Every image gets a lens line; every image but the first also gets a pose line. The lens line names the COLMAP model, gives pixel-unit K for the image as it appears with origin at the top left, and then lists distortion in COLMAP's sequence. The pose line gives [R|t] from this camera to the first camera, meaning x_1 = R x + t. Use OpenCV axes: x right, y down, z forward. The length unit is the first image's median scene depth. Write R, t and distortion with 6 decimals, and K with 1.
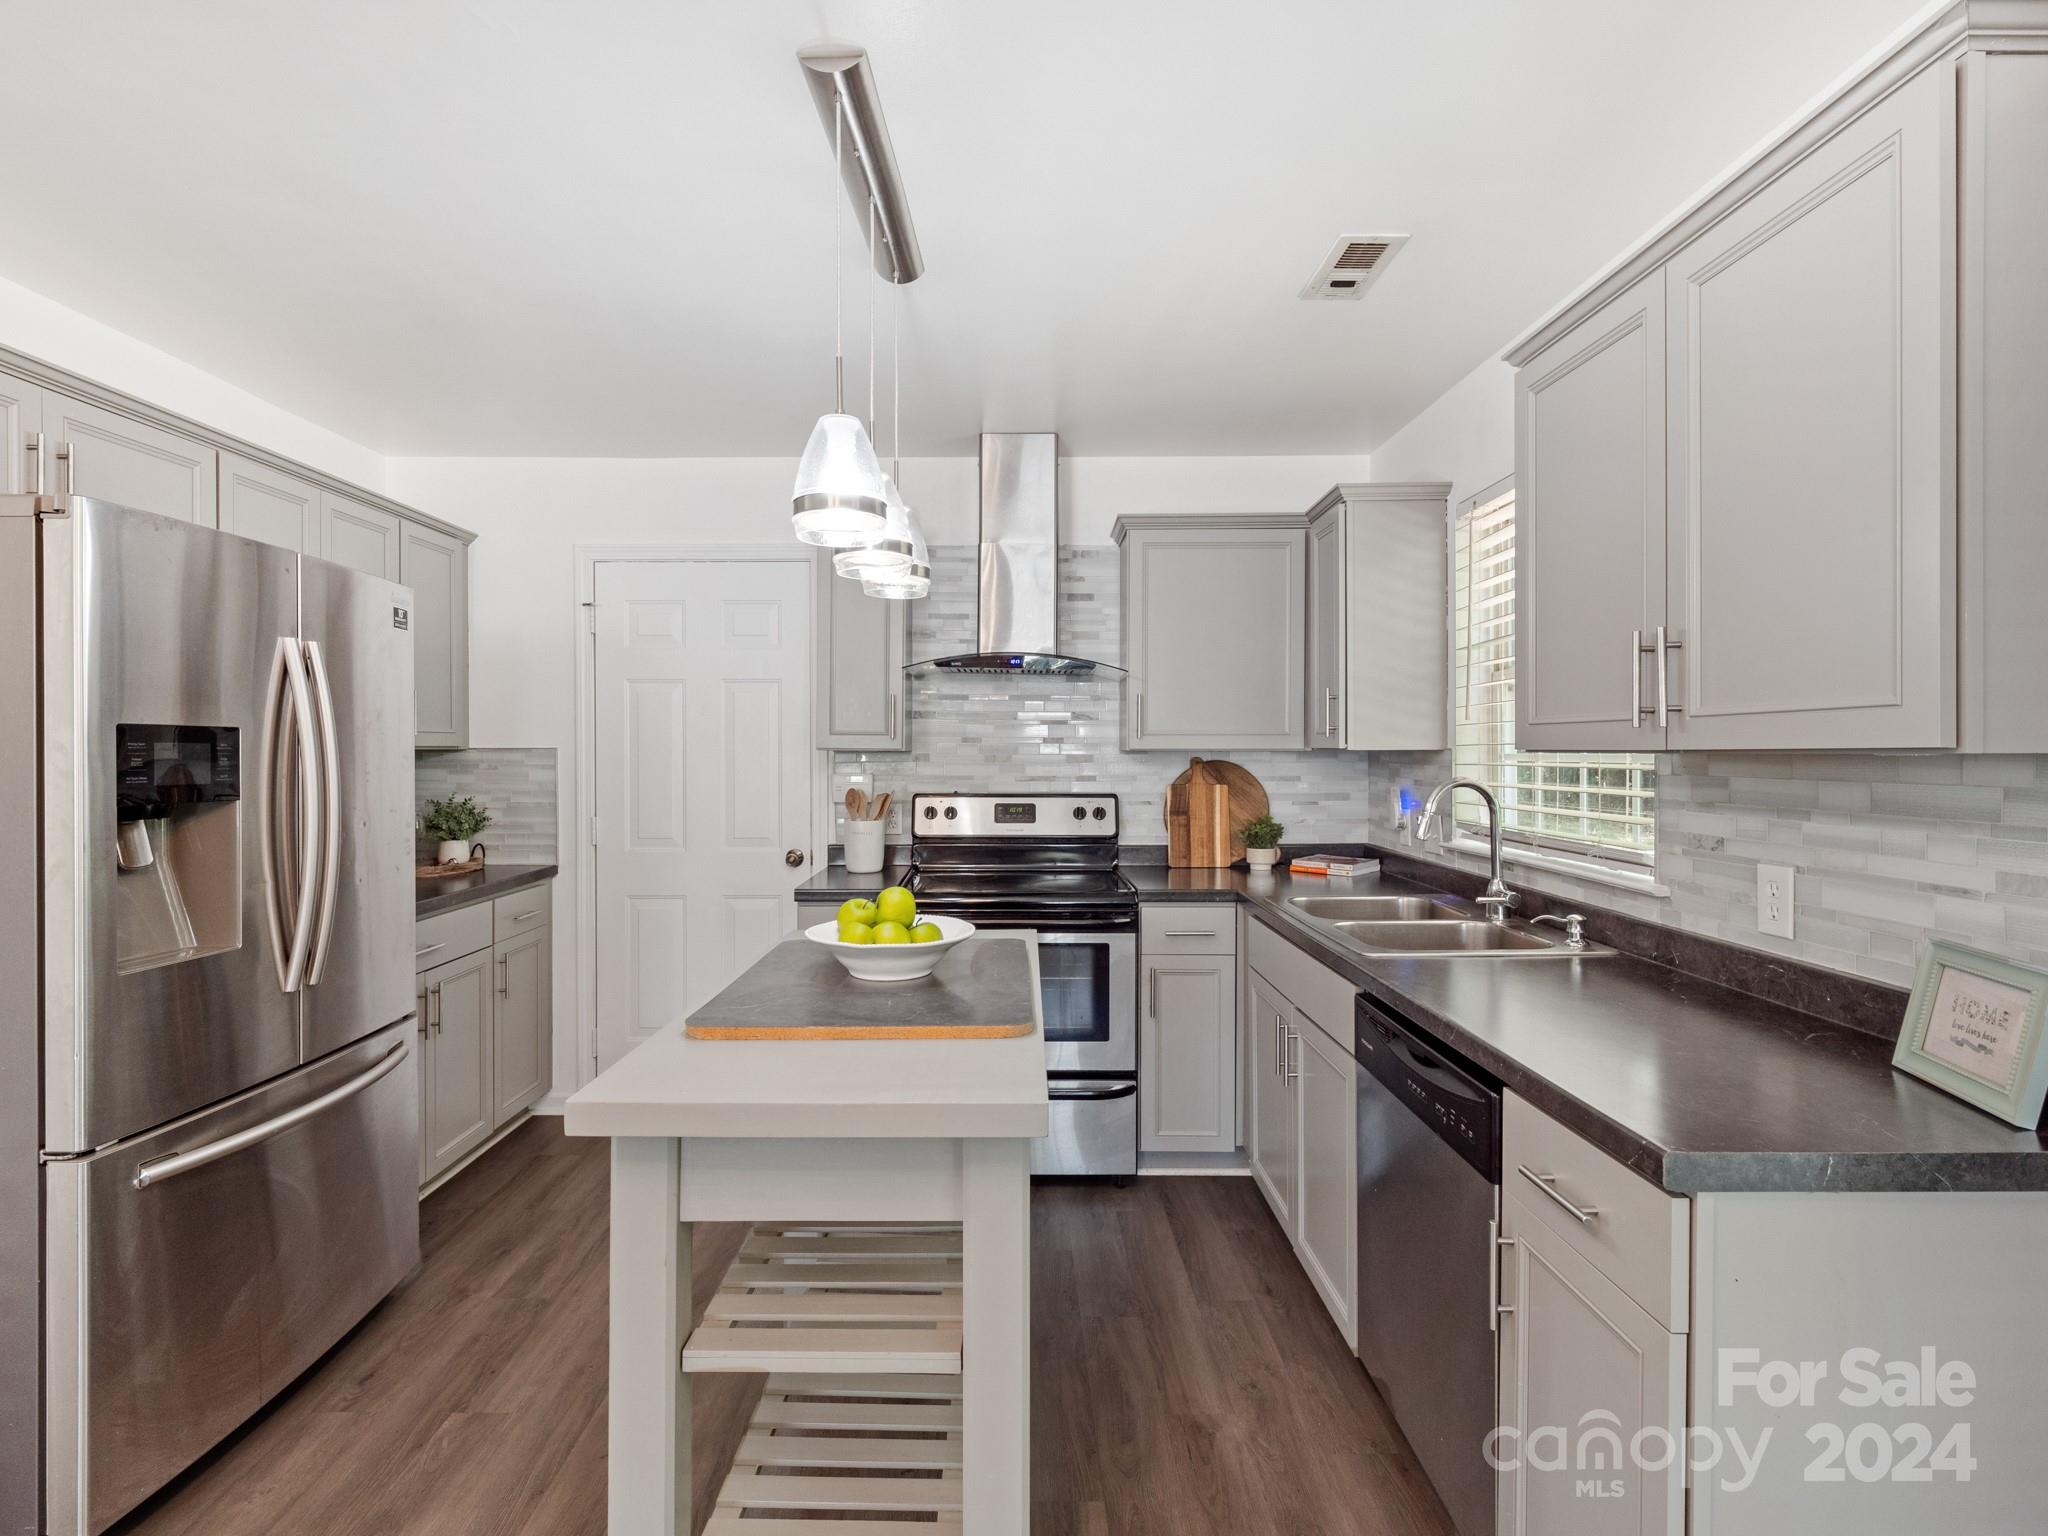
lens RADIAL K [[1004.8, 0, 1024.5], [0, 1004.8, 748.0], [0, 0, 1]] dist [0.002628, -0.000800]
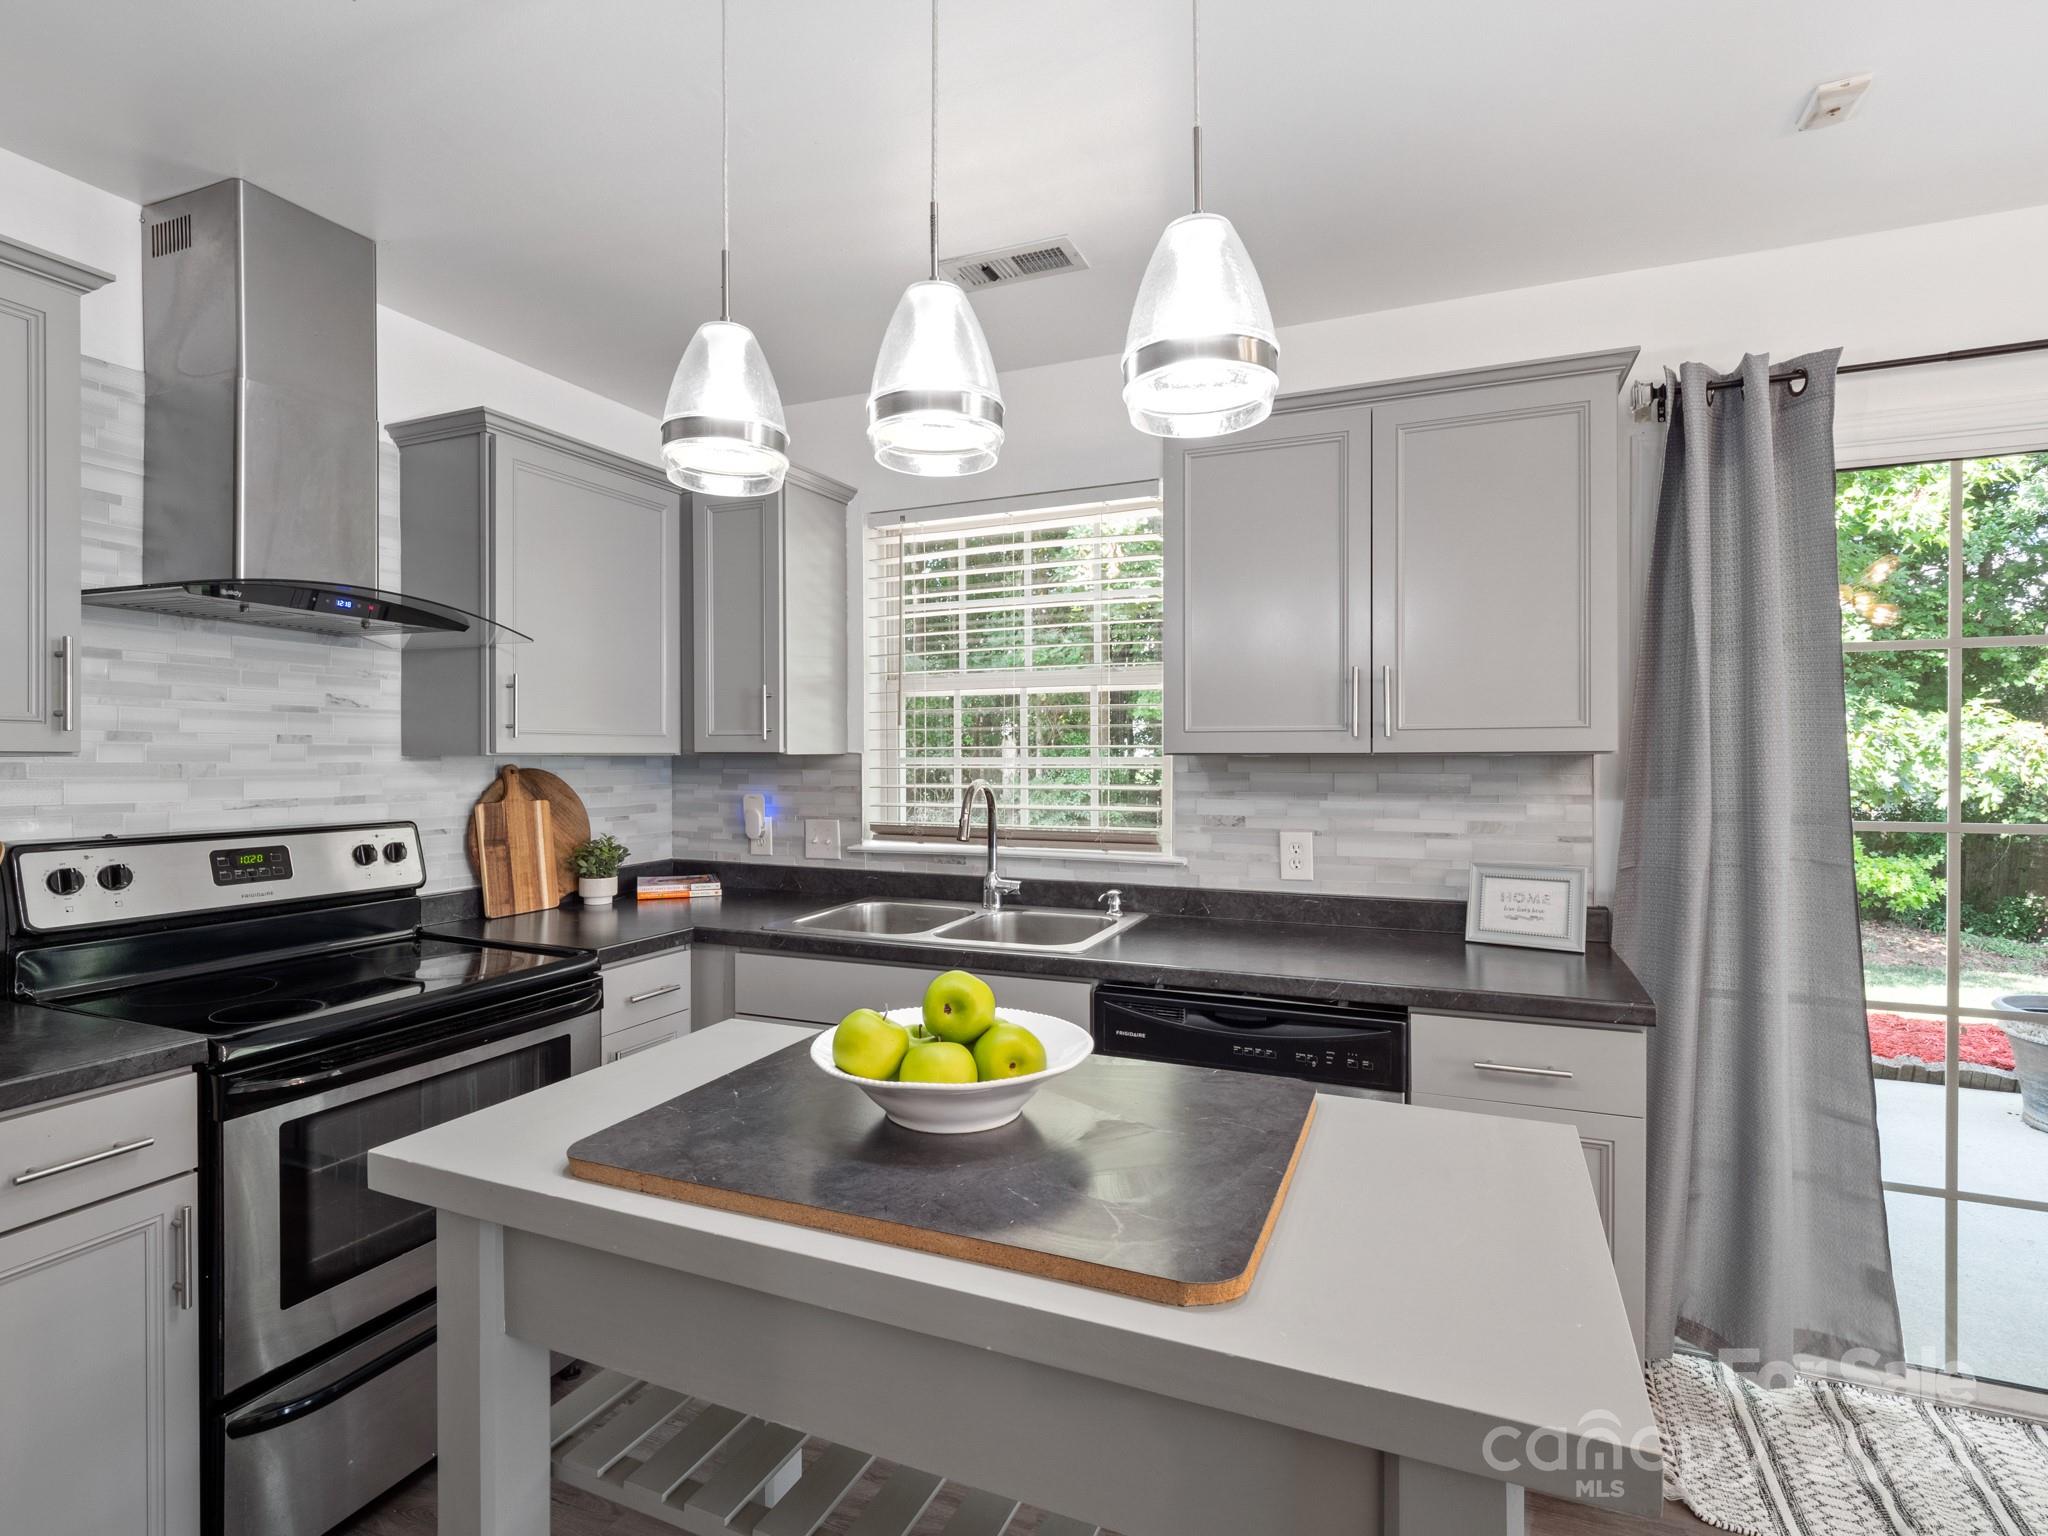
lens RADIAL K [[1004.8, 0, 1024.5], [0, 1004.8, 748.0], [0, 0, 1]] dist [0.002628, -0.000800]
pose [[0.407817, 0.004098, 0.913054, -0.359790], [0.000029, 0.999990, -0.004501, 0.000371], [-0.913064, 0.001862, 0.407813, 0.365430]]
